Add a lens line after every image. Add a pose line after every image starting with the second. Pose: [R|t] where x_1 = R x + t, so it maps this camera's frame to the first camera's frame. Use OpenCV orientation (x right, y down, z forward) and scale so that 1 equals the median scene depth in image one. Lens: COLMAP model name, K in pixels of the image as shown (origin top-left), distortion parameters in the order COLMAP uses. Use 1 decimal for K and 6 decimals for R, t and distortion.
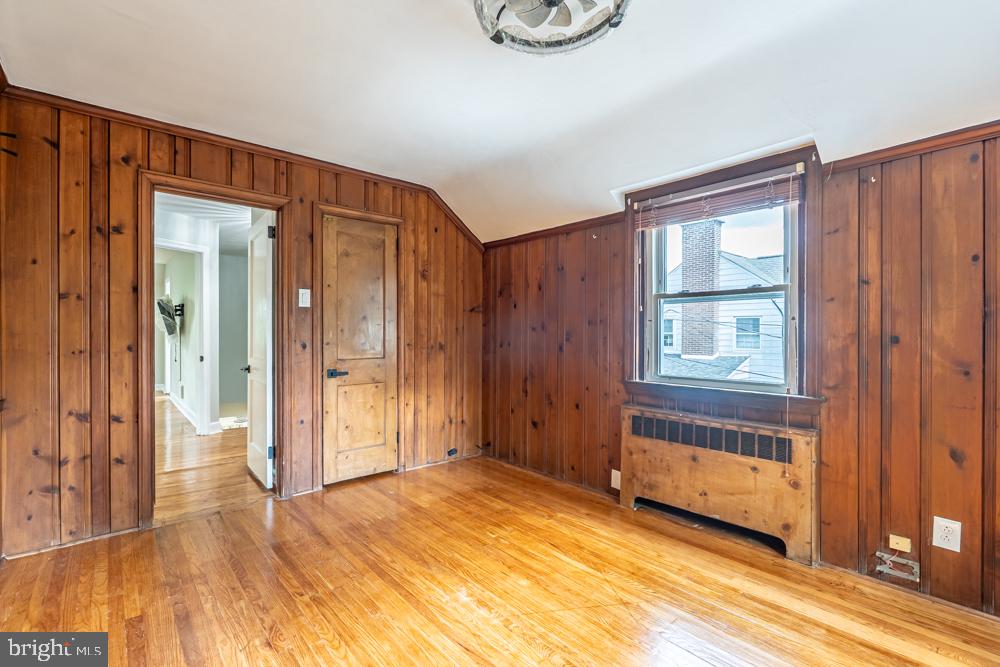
lens RADIAL K [[438.2, 0, 463.9], [0, 438.2, 336.2], [0, 0, 1]] dist [-0.000735, -0.000145]
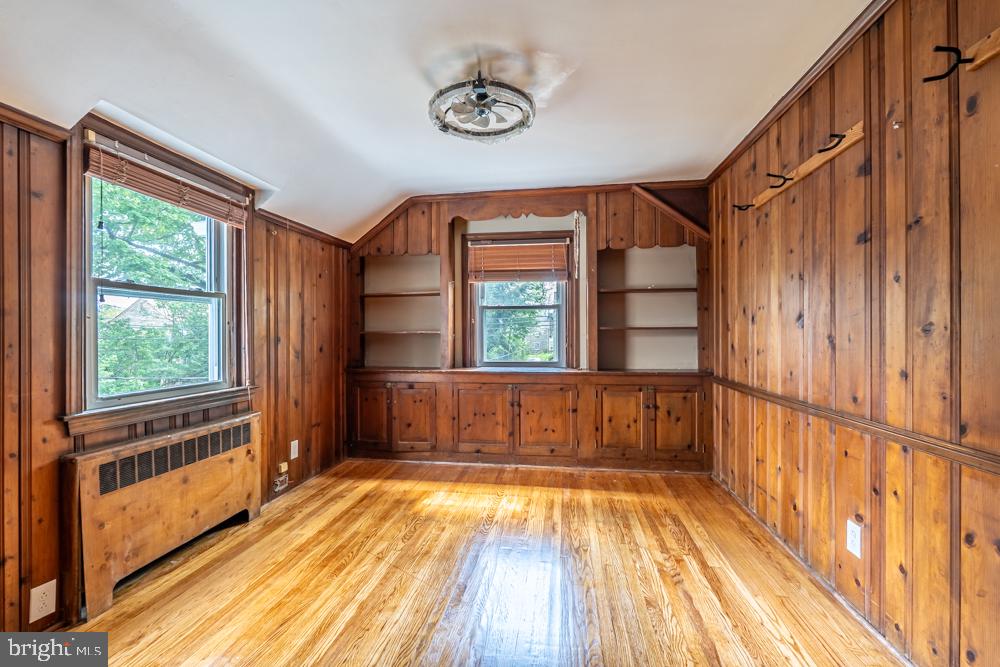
lens RADIAL K [[437.9, 0, 500.0], [0, 437.9, 333.5], [0, 0, 1]] dist [-0.000714, -0.000109]
pose [[-0.674223, 0.003279, 0.738521, -0.586264], [0.008088, 0.999963, 0.002943, -0.009997], [-0.738484, 0.007957, -0.674225, 1.221845]]
